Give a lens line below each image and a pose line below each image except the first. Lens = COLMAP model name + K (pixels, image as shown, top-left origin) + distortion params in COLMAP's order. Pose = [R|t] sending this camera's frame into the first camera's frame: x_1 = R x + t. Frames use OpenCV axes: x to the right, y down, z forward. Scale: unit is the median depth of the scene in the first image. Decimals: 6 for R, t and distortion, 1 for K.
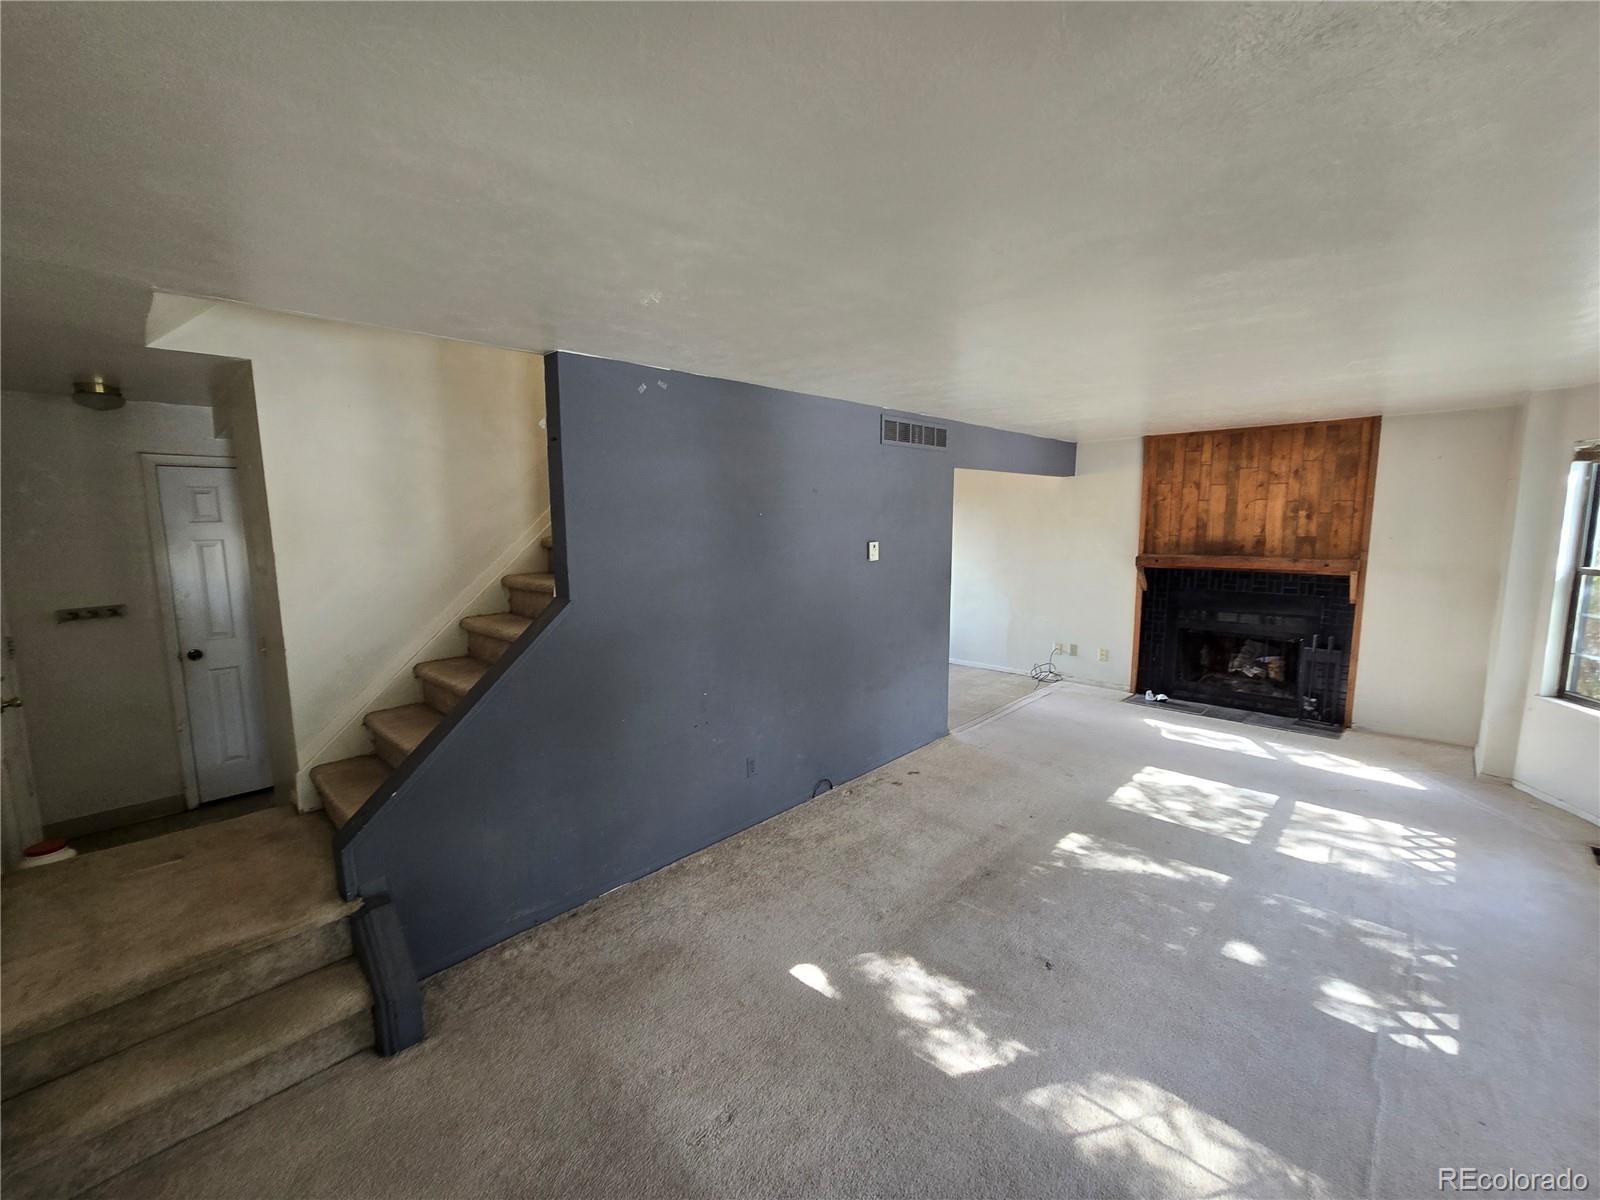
lens RADIAL K [[657.2, 0, 794.2], [0, 657.2, 602.3], [0, 0, 1]] dist [-0.001717, -0.000275]
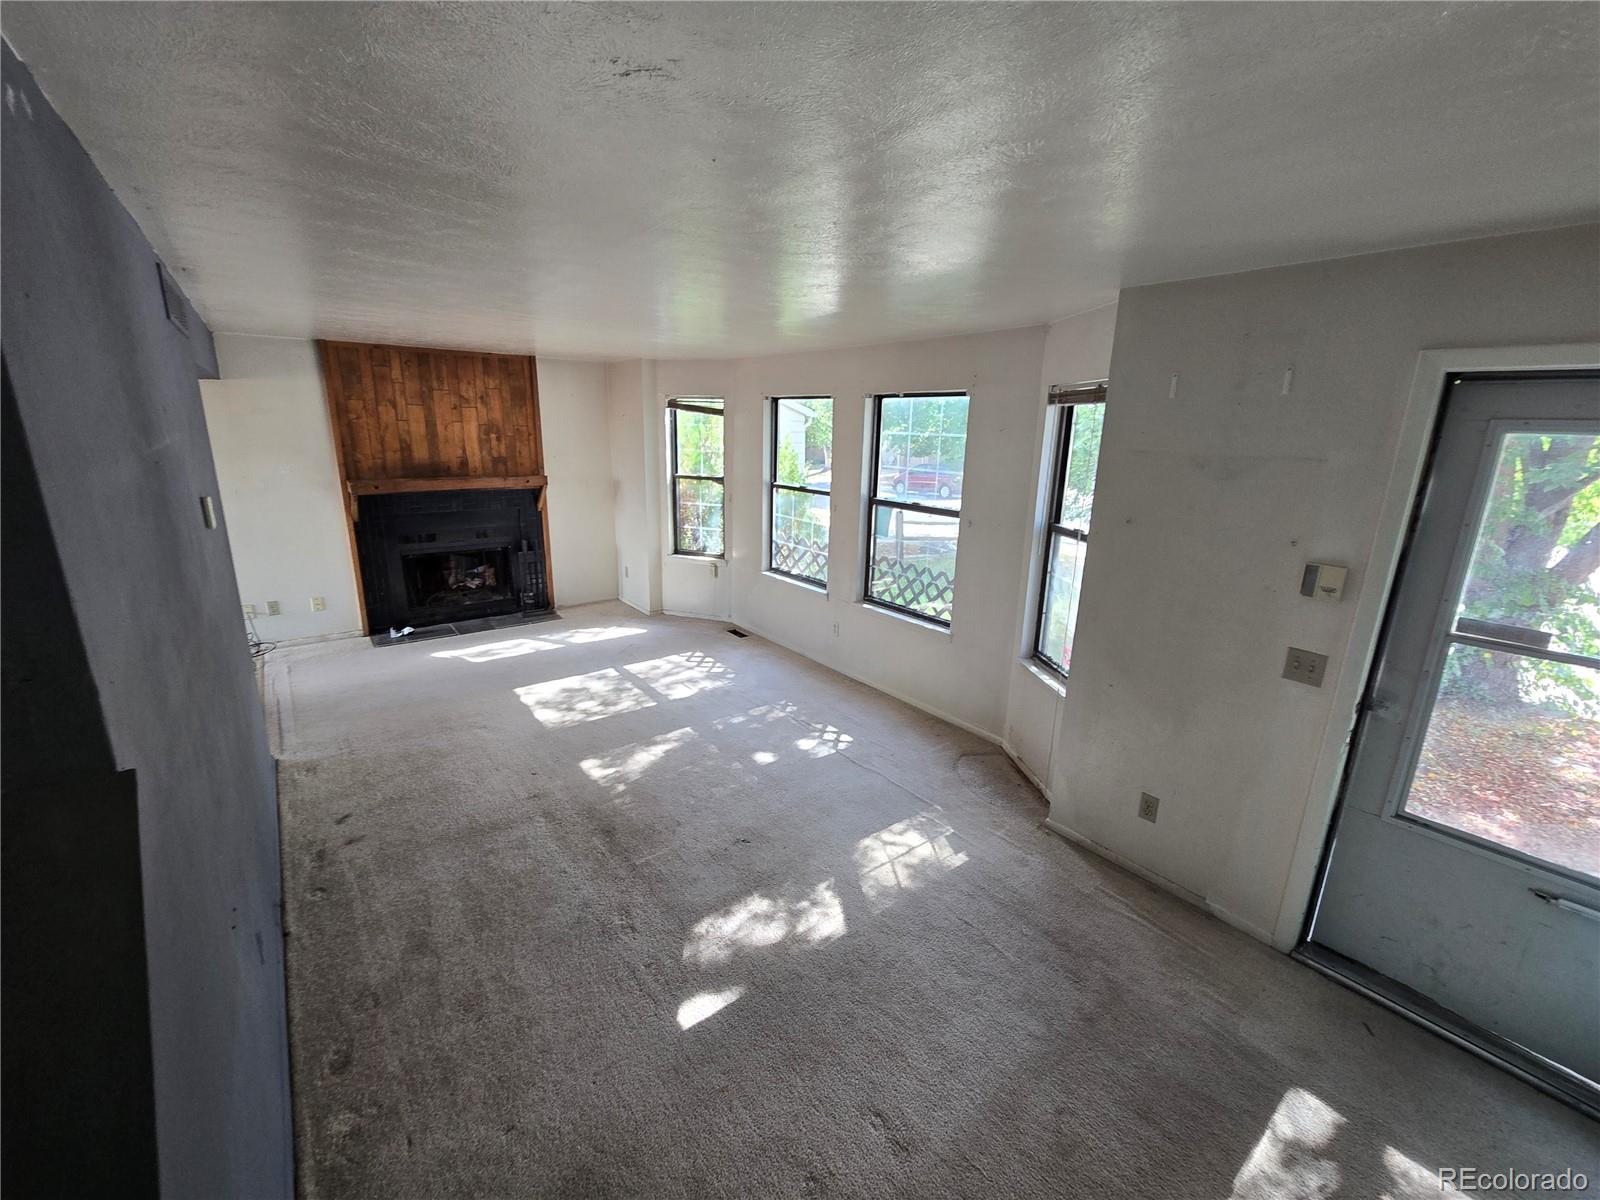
lens RADIAL K [[657.2, 0, 794.2], [0, 657.2, 602.3], [0, 0, 1]] dist [-0.001717, -0.000275]
pose [[0.143575, -0.243304, 0.959265, -0.320280], [0.102723, 0.967736, 0.230078, -0.068579], [-0.984294, 0.065505, 0.163936, 0.337347]]
